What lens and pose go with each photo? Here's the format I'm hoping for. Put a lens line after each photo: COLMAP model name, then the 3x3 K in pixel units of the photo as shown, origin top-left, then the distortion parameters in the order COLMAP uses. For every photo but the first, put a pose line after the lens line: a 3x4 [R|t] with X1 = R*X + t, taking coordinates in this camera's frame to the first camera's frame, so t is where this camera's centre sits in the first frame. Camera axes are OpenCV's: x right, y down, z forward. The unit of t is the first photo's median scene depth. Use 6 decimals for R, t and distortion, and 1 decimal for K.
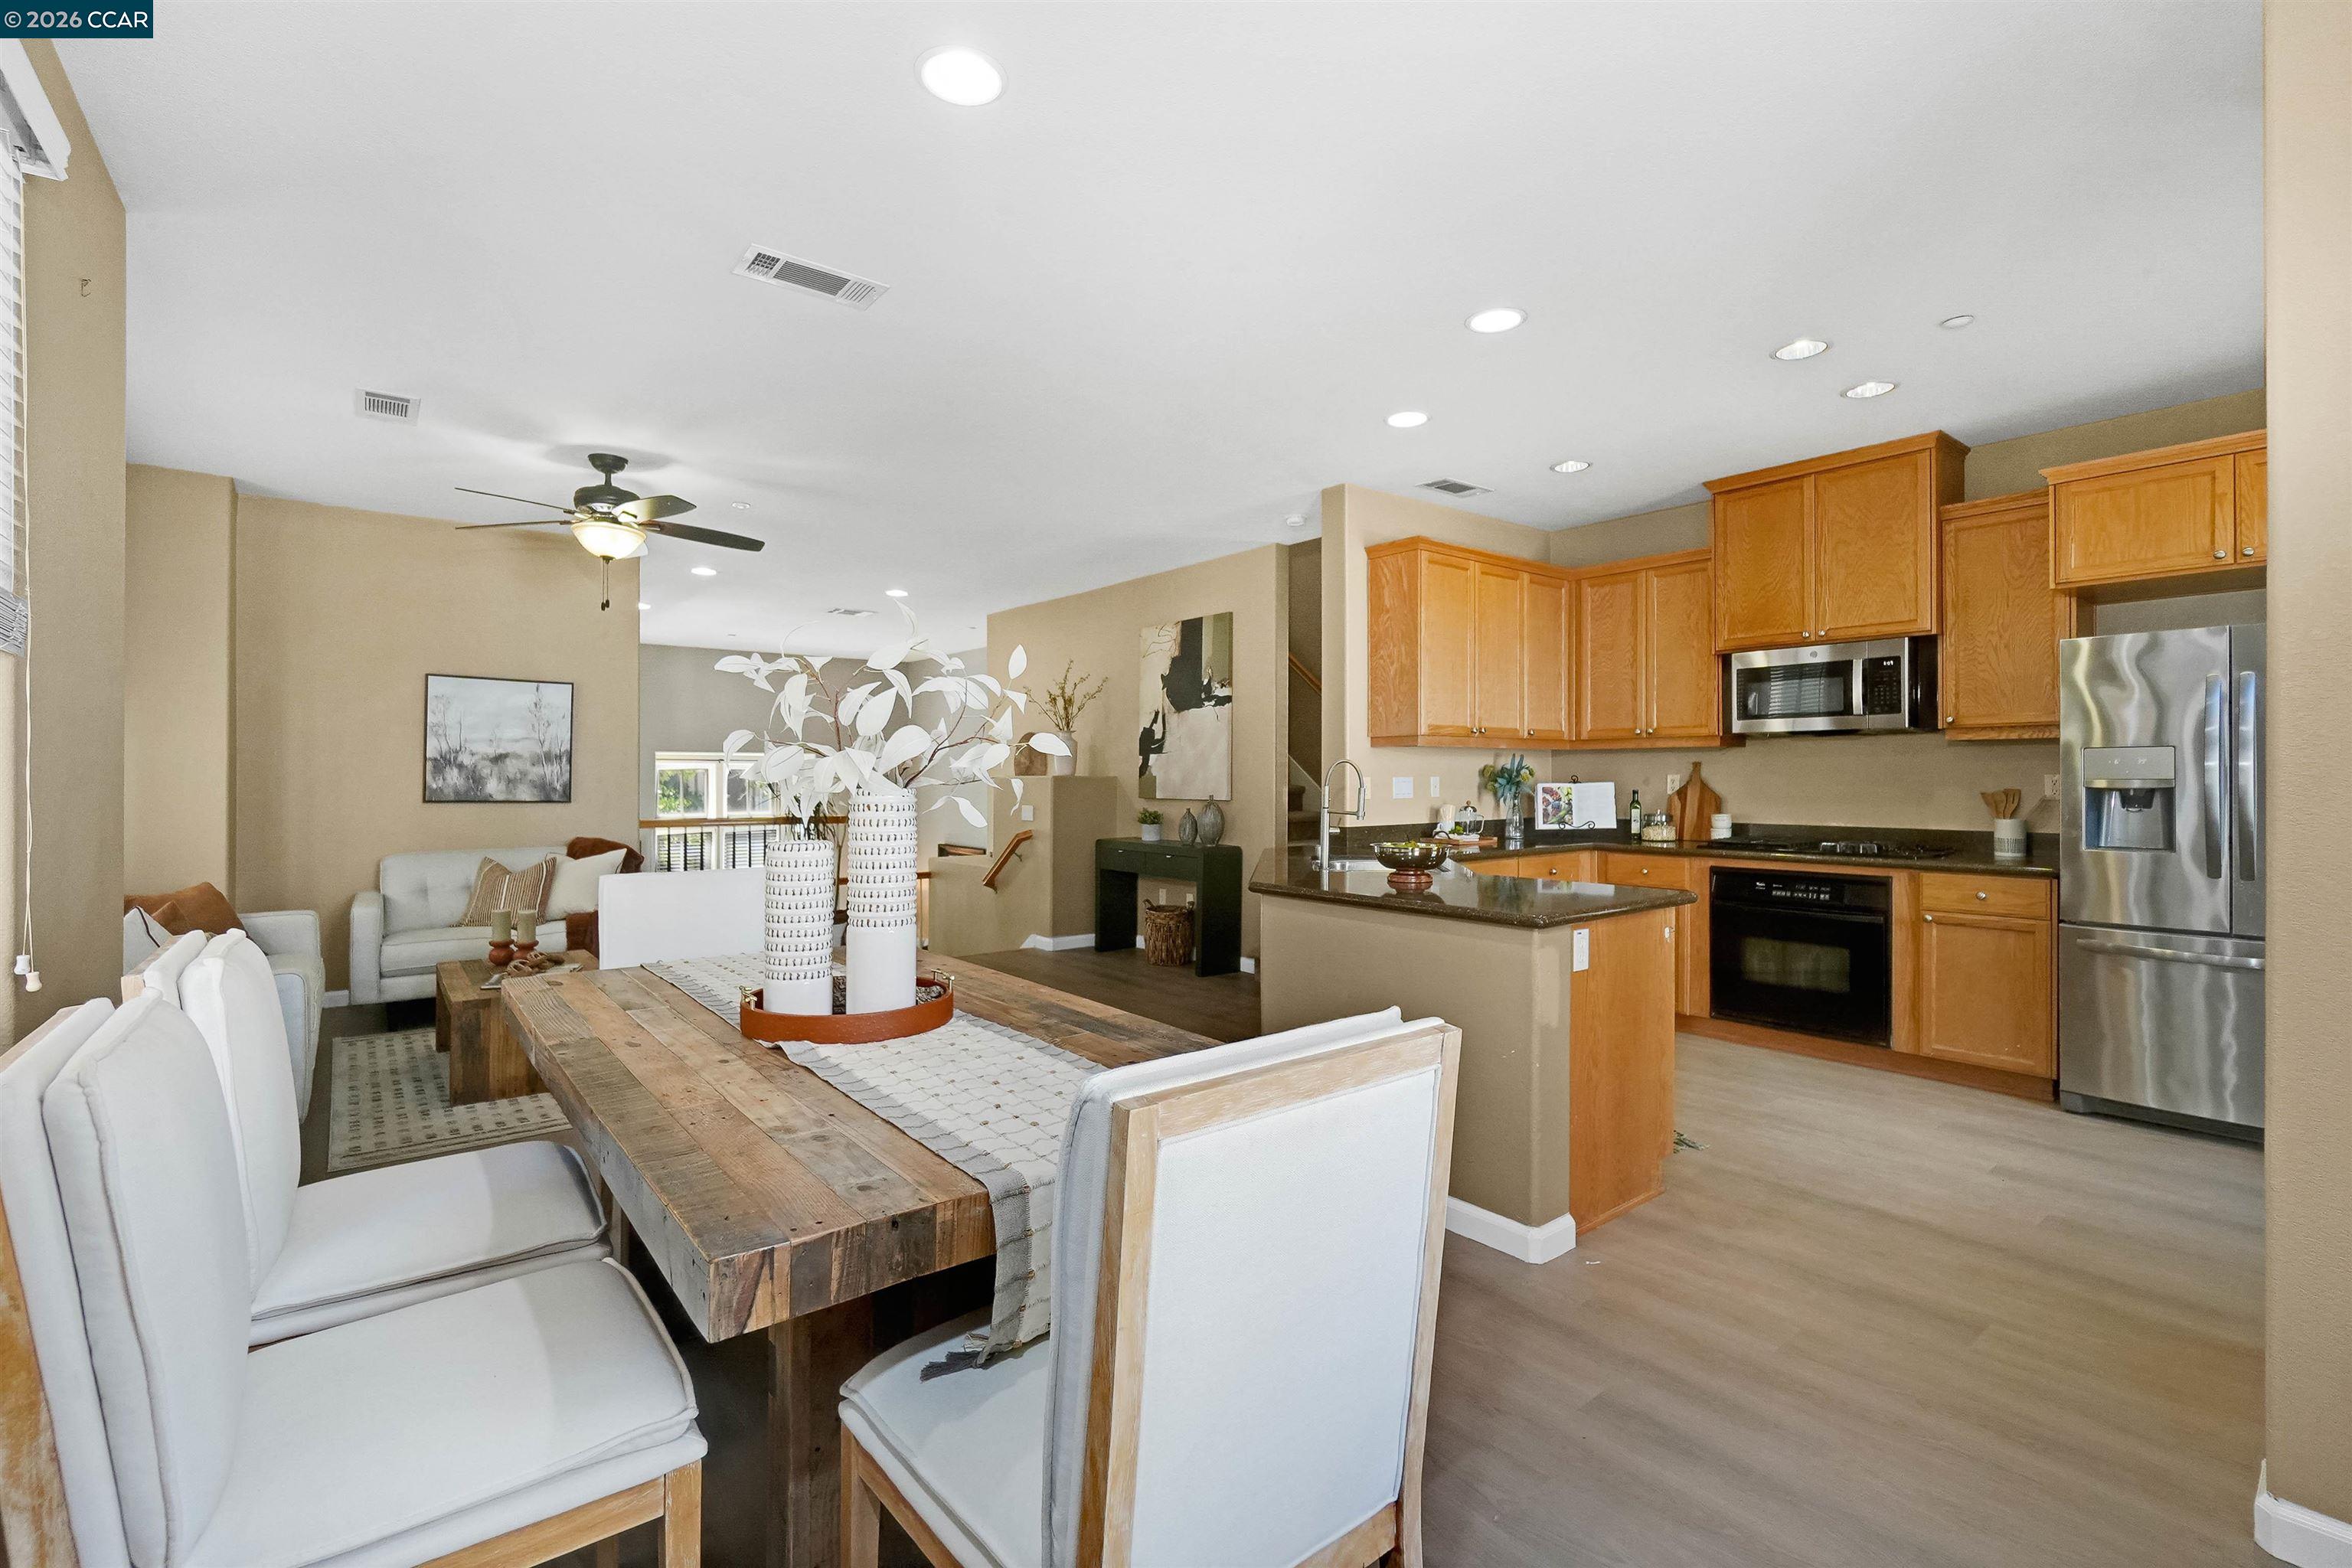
lens RADIAL K [[1022.4, 0, 1180.4], [0, 1022.4, 776.7], [0, 0, 1]] dist [0.000865, 0.000995]
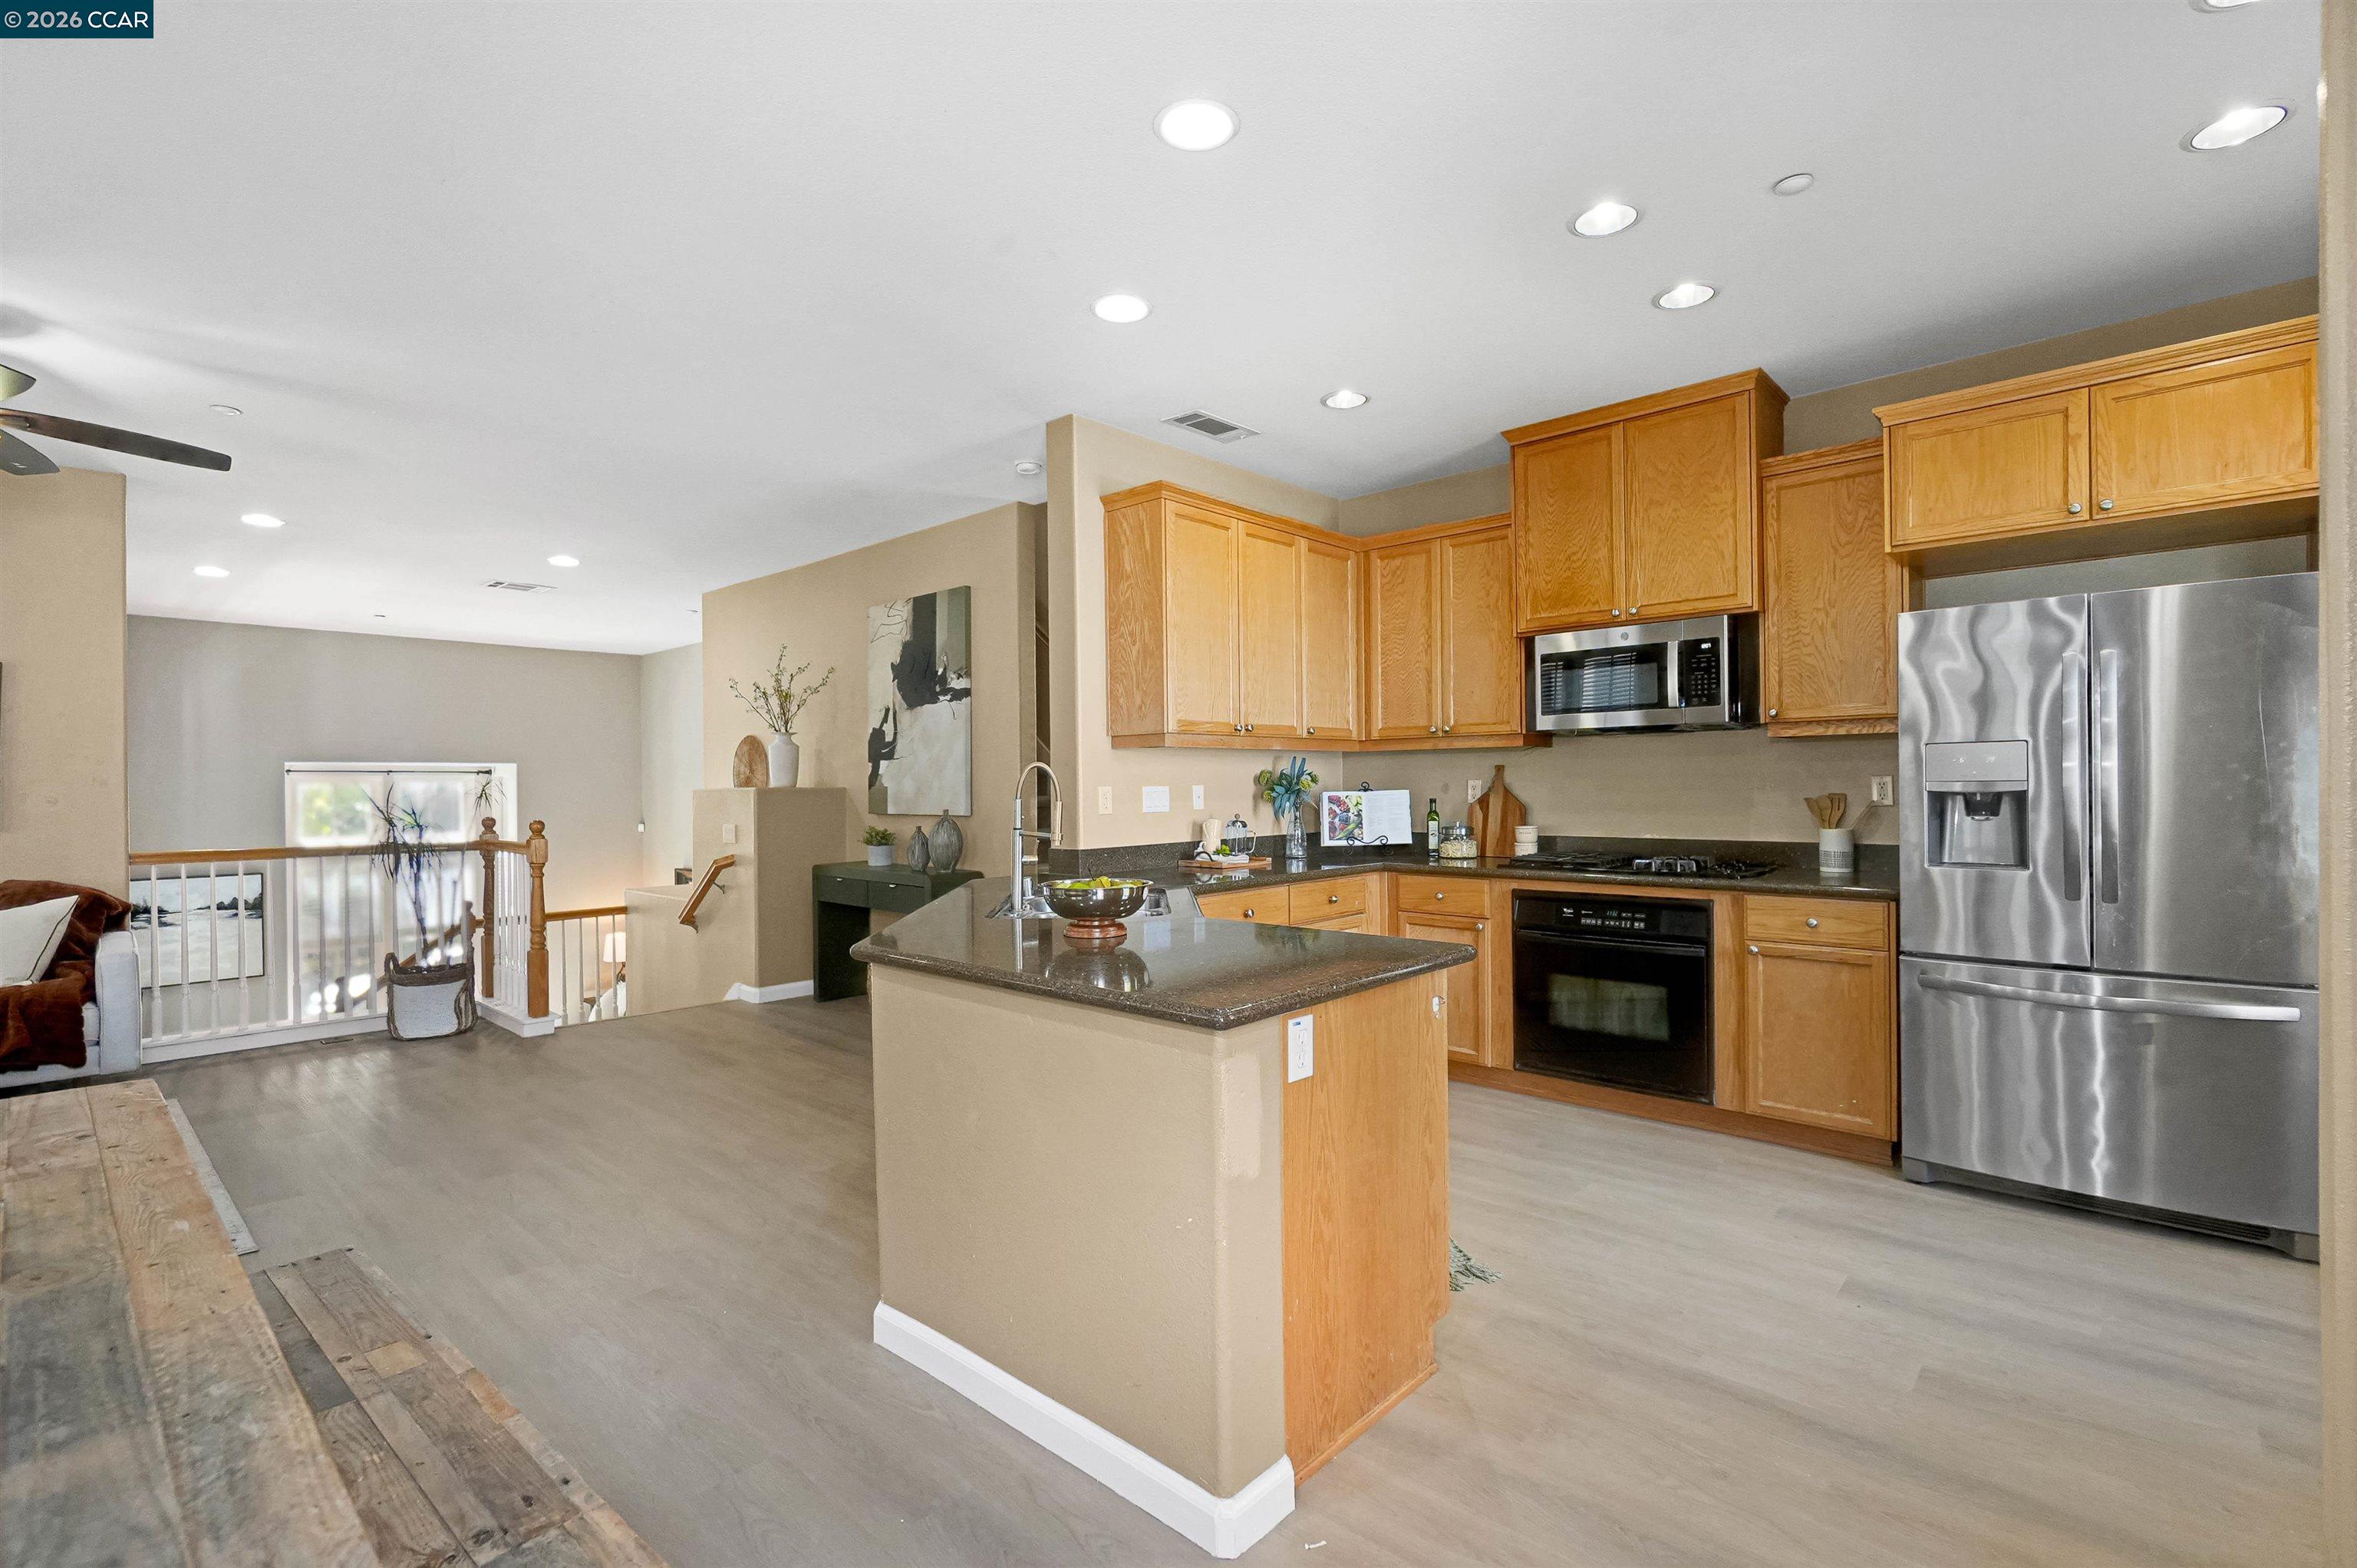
lens RADIAL K [[1054.2, 0, 1178.5], [0, 1054.2, 784.0], [0, 0, 1]] dist [-0.003258, -0.000148]
pose [[0.988062, -0.008370, 0.153827, 0.109304], [0.008680, 0.999961, -0.001344, 0.000272], [-0.153810, 0.002664, 0.988097, 0.178872]]
